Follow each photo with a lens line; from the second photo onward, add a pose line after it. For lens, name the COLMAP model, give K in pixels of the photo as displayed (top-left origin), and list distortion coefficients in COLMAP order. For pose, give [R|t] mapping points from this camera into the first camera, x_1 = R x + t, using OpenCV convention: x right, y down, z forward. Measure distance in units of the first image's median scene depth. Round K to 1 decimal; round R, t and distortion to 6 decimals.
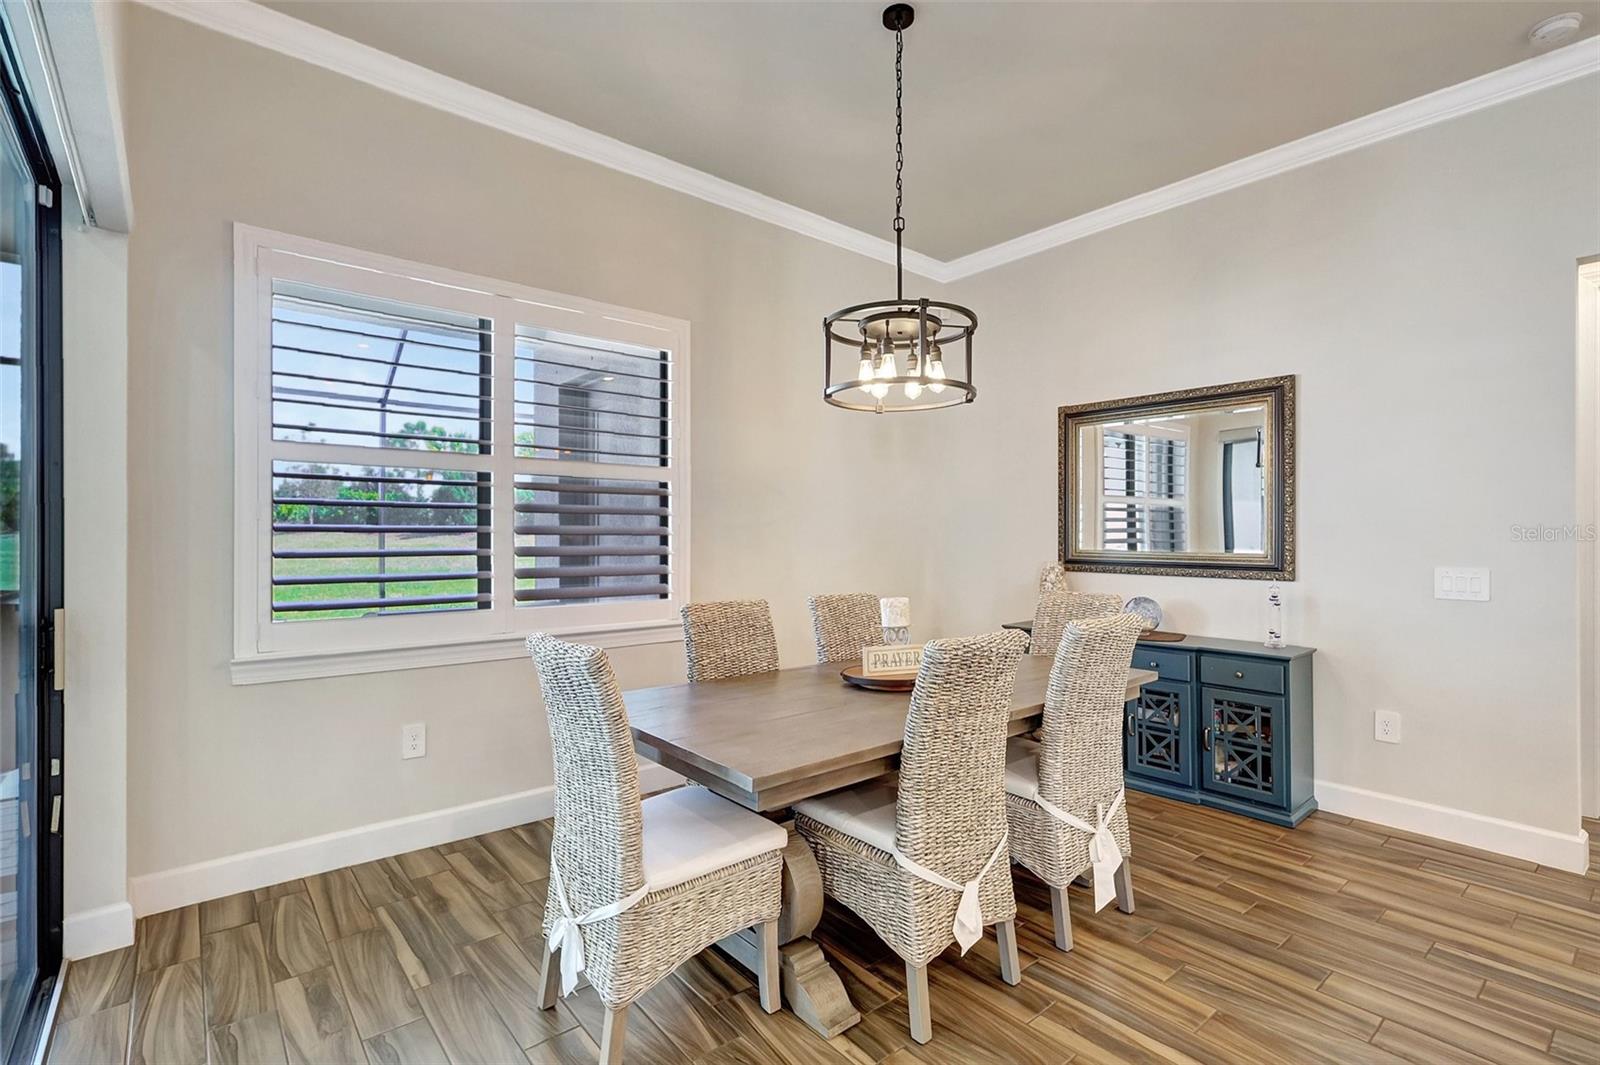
lens RADIAL K [[753.1, 0, 787.9], [0, 753.1, 539.3], [0, 0, 1]] dist [0.000593, 0.002630]
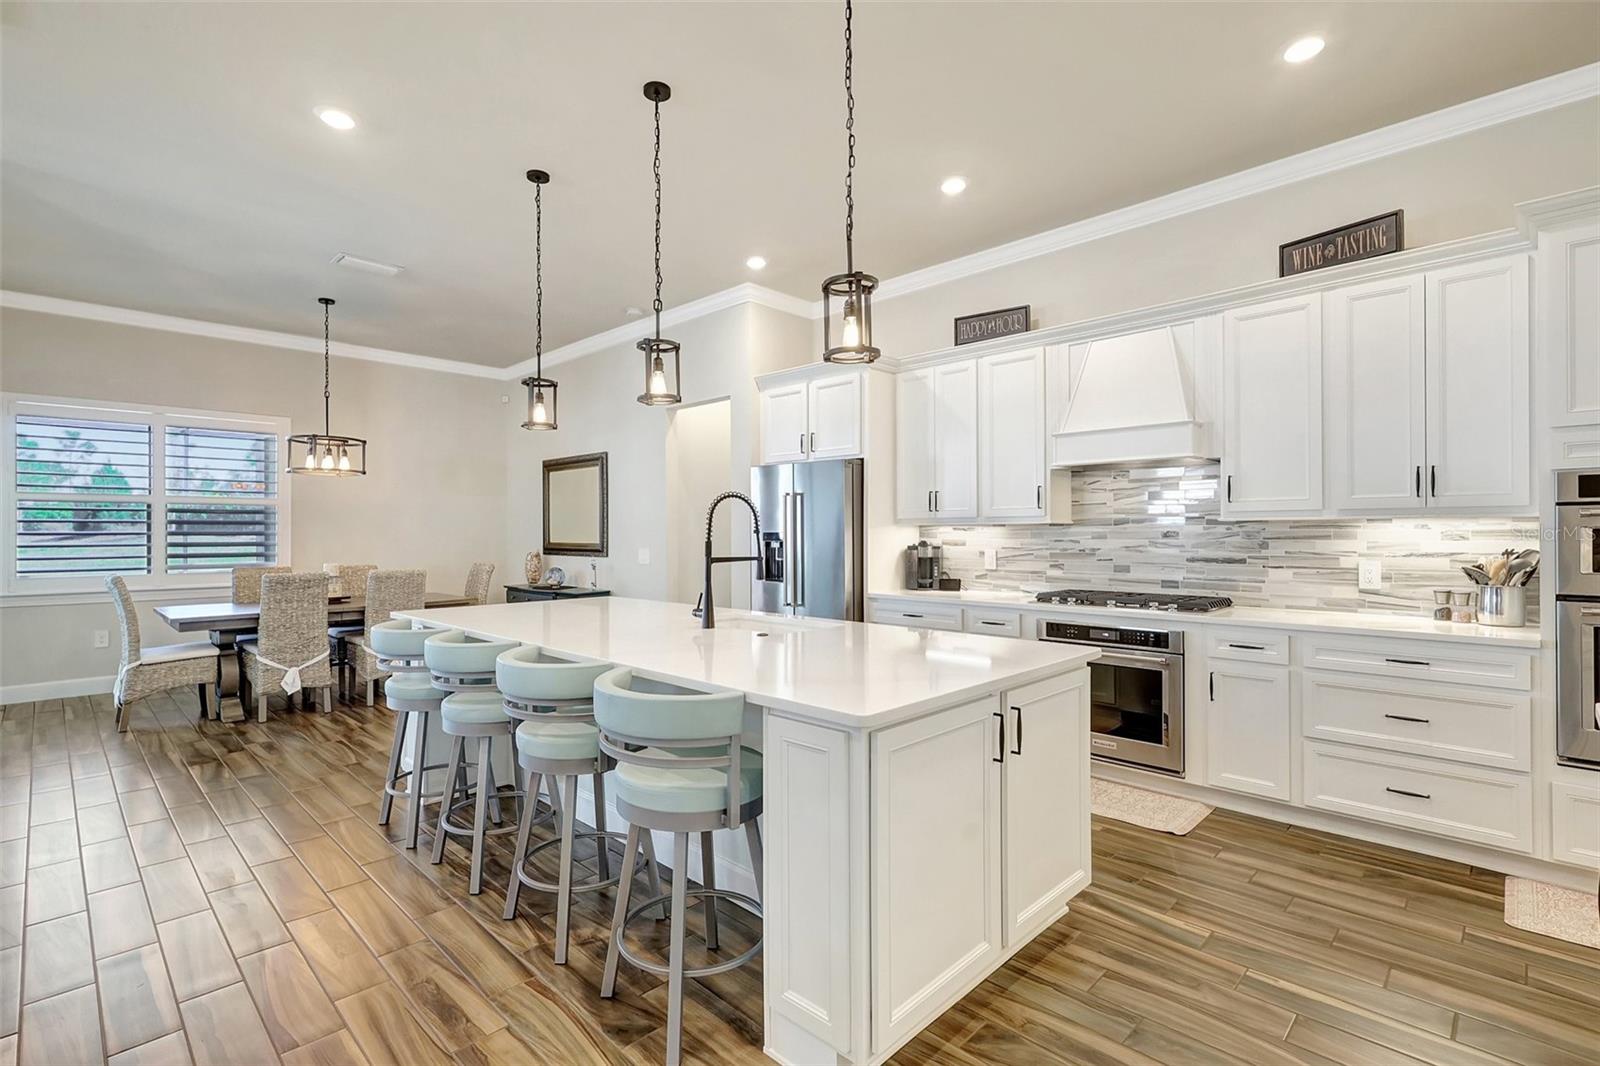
lens RADIAL K [[753.1, 0, 791.4], [0, 753.1, 533.7], [0, 0, 1]] dist [0.000593, 0.002630]
pose [[0.994931, -0.004427, 0.100460, 1.036728], [0.004406, 0.999990, 0.000426, -0.005374], [-0.100460, 0.000019, 0.994941, -1.088942]]
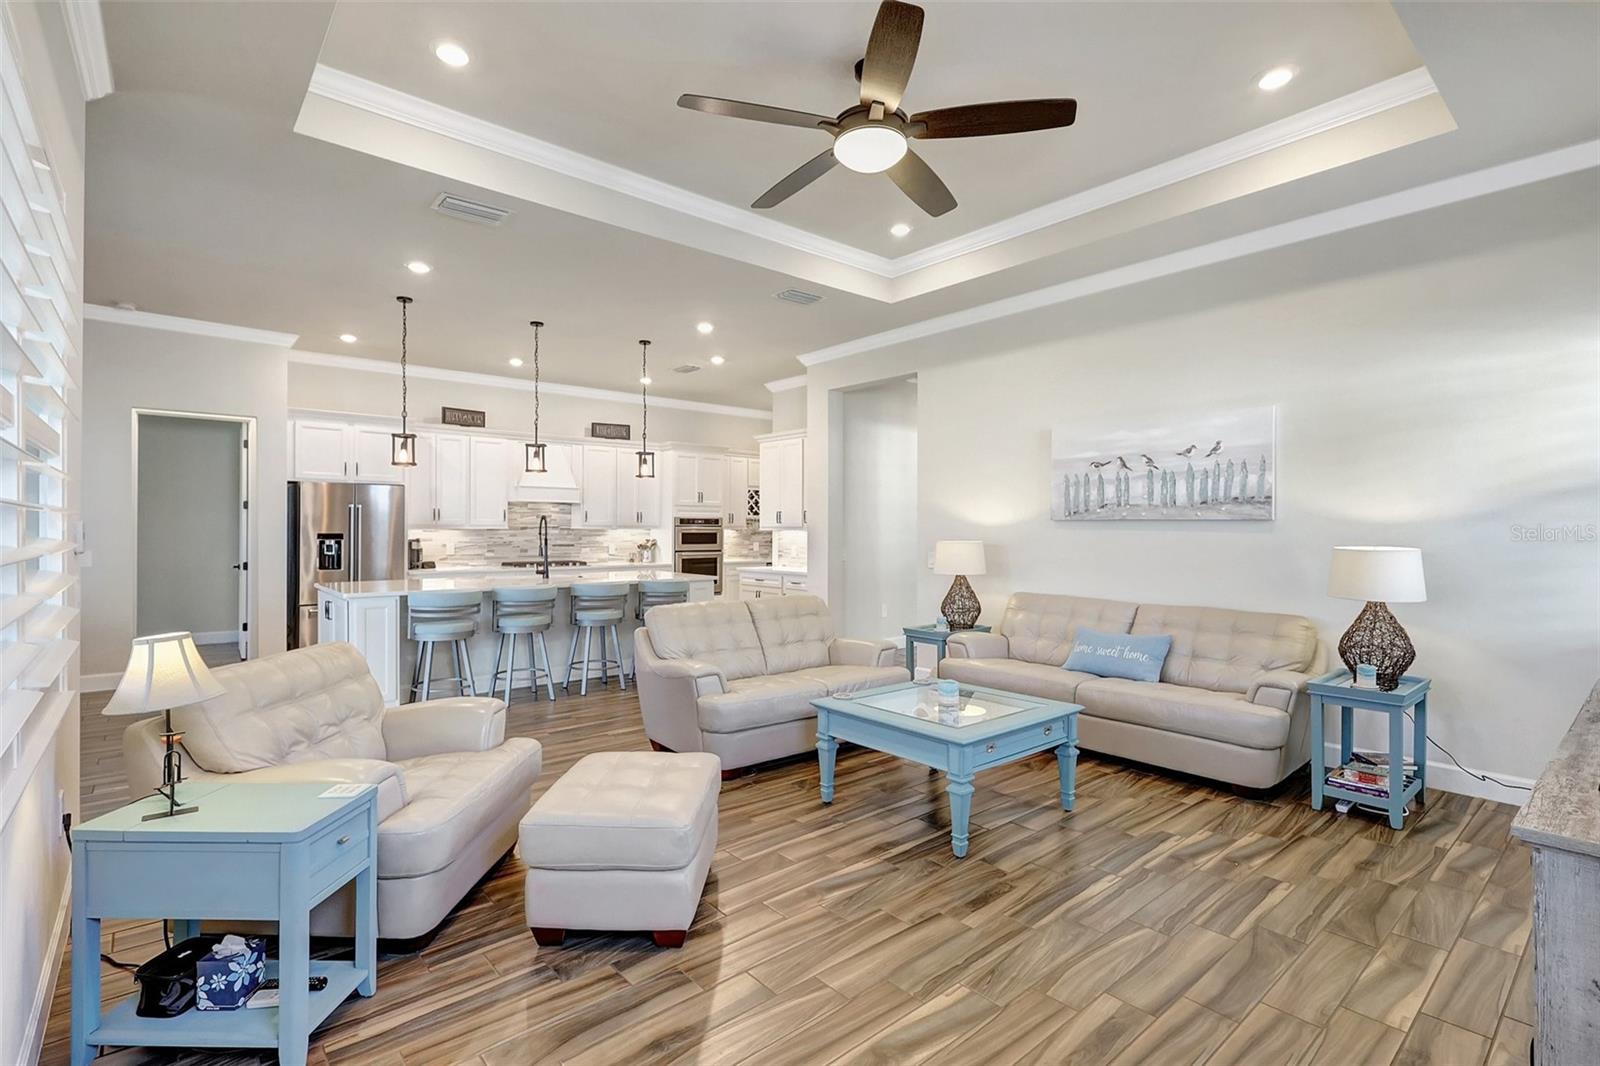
lens RADIAL K [[753.1, 0, 799.3], [0, 753.1, 528.9], [0, 0, 1]] dist [0.000593, 0.002630]
pose [[-0.031443, -0.000358, 0.999505, -1.043423], [-0.001938, 0.999998, 0.000297, -0.023558], [-0.999504, -0.001928, -0.031444, -0.748838]]
